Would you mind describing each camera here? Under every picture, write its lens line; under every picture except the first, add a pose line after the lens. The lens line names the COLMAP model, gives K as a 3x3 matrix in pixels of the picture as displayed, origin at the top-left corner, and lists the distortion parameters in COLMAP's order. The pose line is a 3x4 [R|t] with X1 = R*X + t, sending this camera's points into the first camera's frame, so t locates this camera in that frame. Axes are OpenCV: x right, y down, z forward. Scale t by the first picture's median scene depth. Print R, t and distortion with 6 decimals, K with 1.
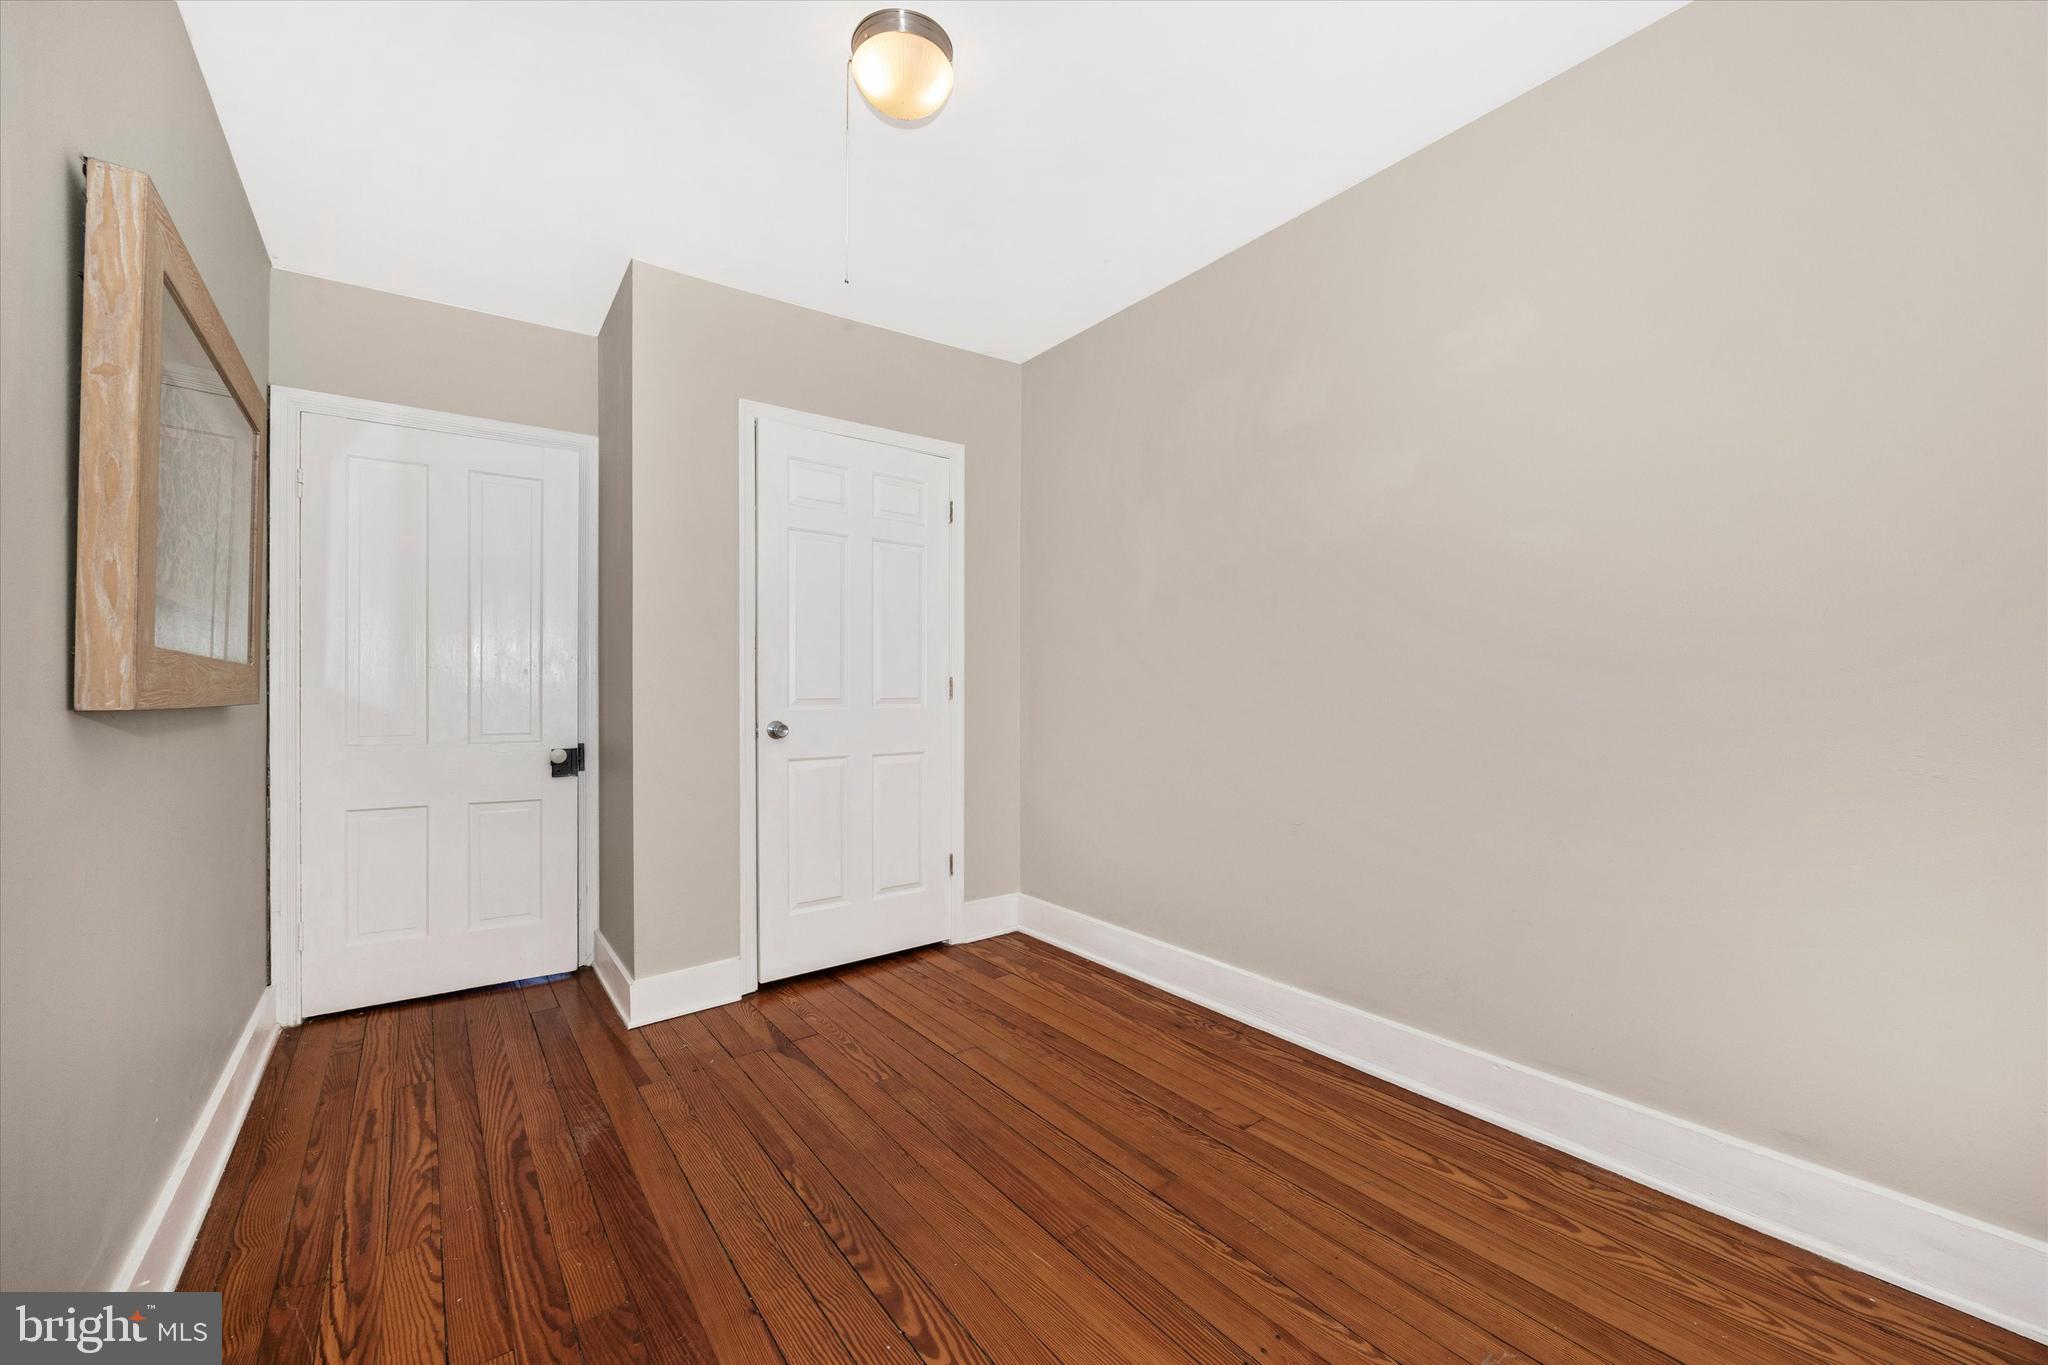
lens RADIAL K [[788.4, 0, 1035.6], [0, 788.4, 678.3], [0, 0, 1]] dist [-0.000025, -0.000048]
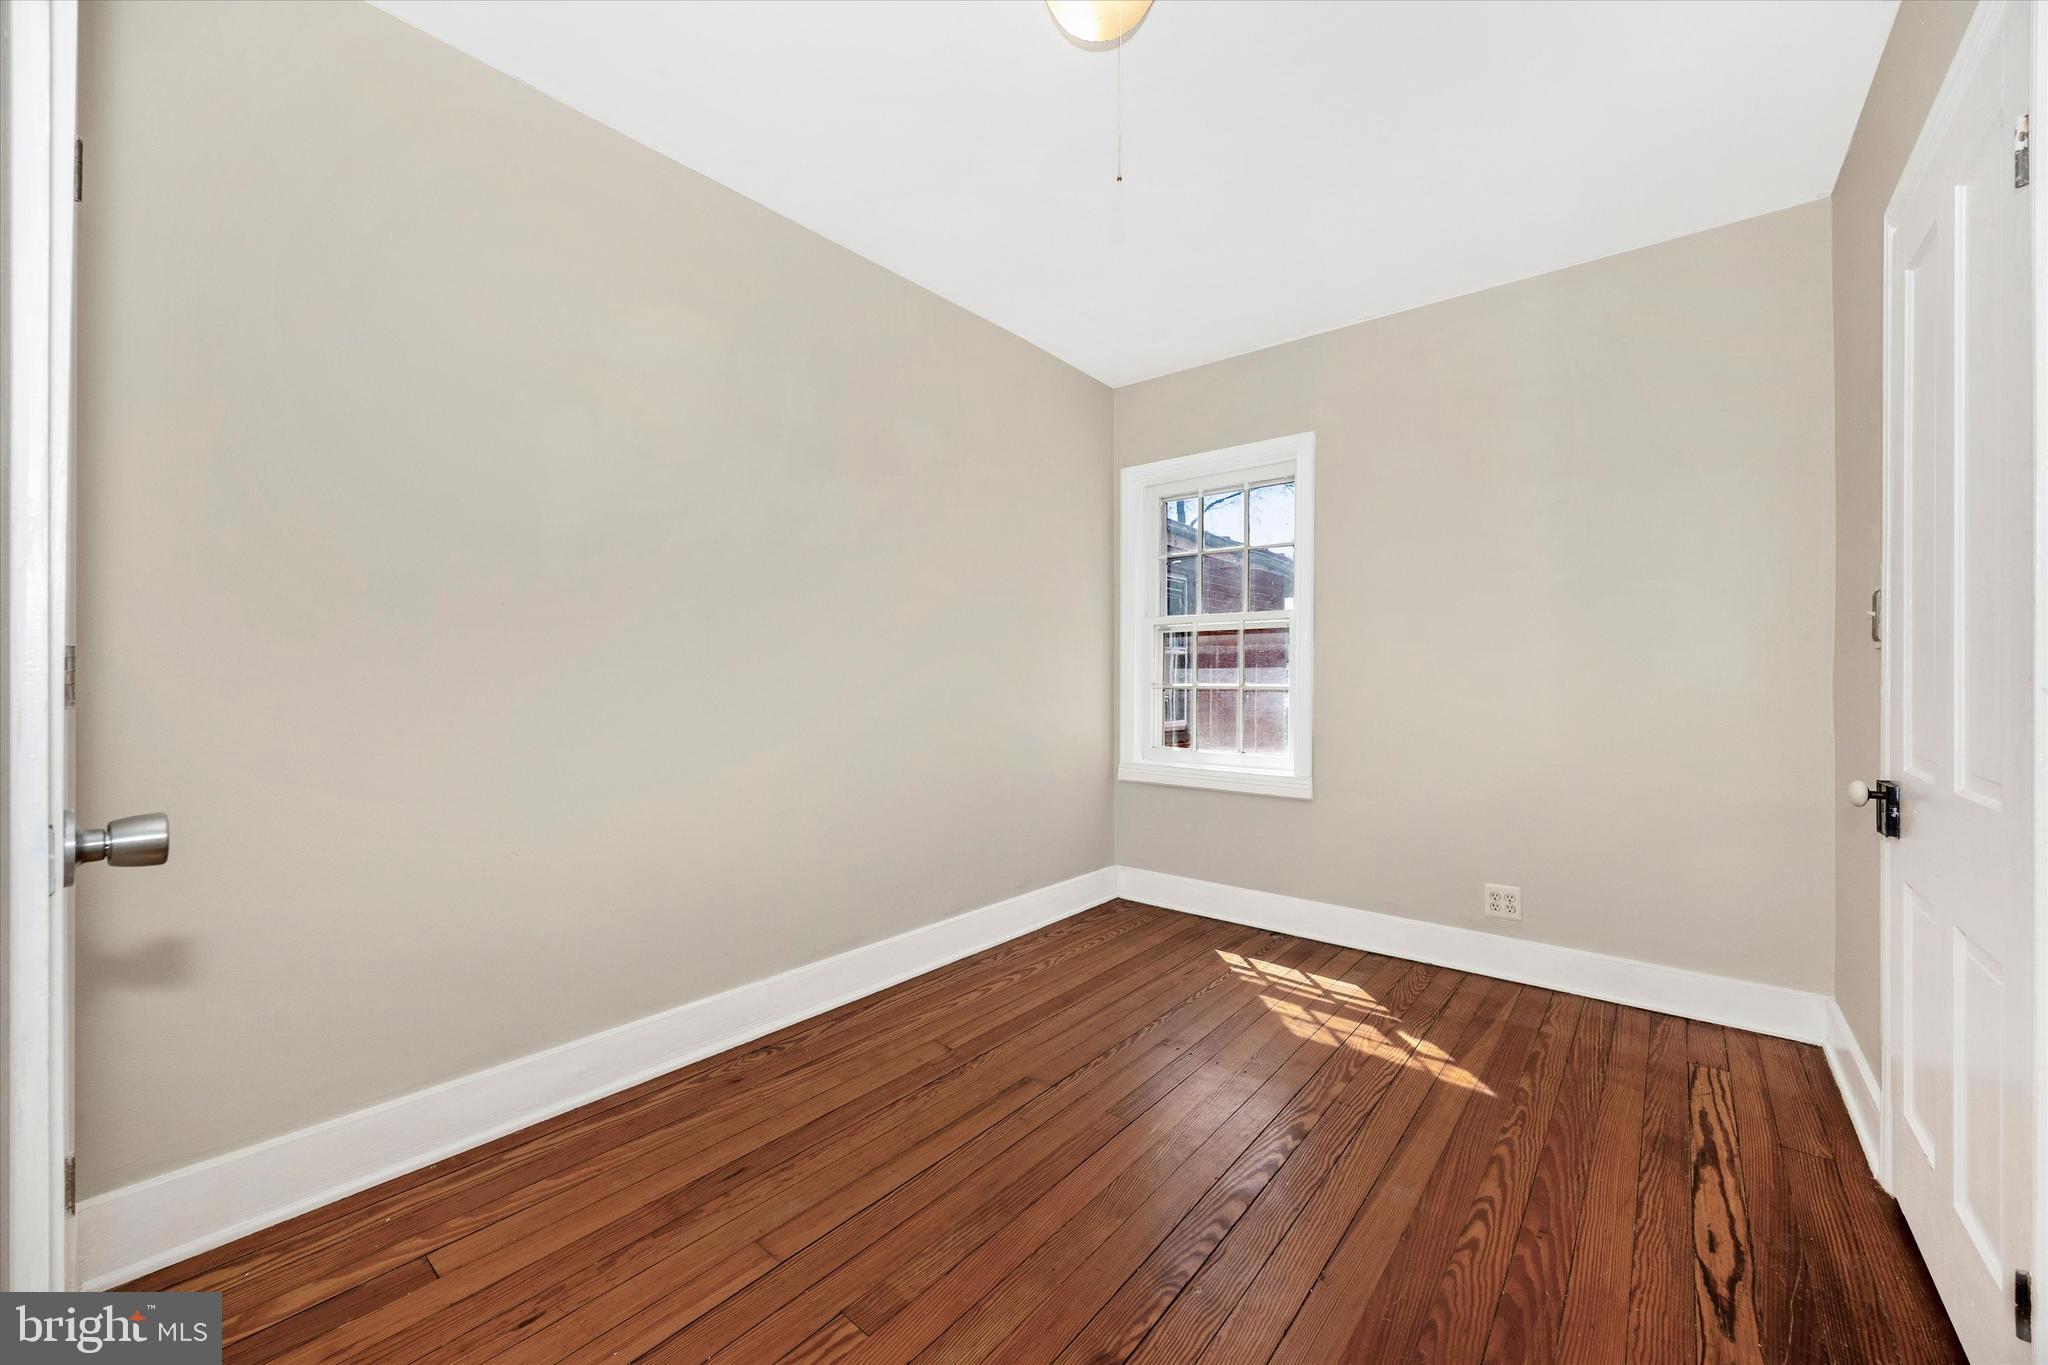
lens RADIAL K [[788.4, 0, 1035.6], [0, 788.4, 678.3], [0, 0, 1]] dist [-0.000025, -0.000048]
pose [[-0.220978, 0.011338, 0.975213, -0.910761], [-0.004052, 0.999913, -0.012543, 0.033441], [-0.975270, -0.006723, -0.220913, 1.137352]]
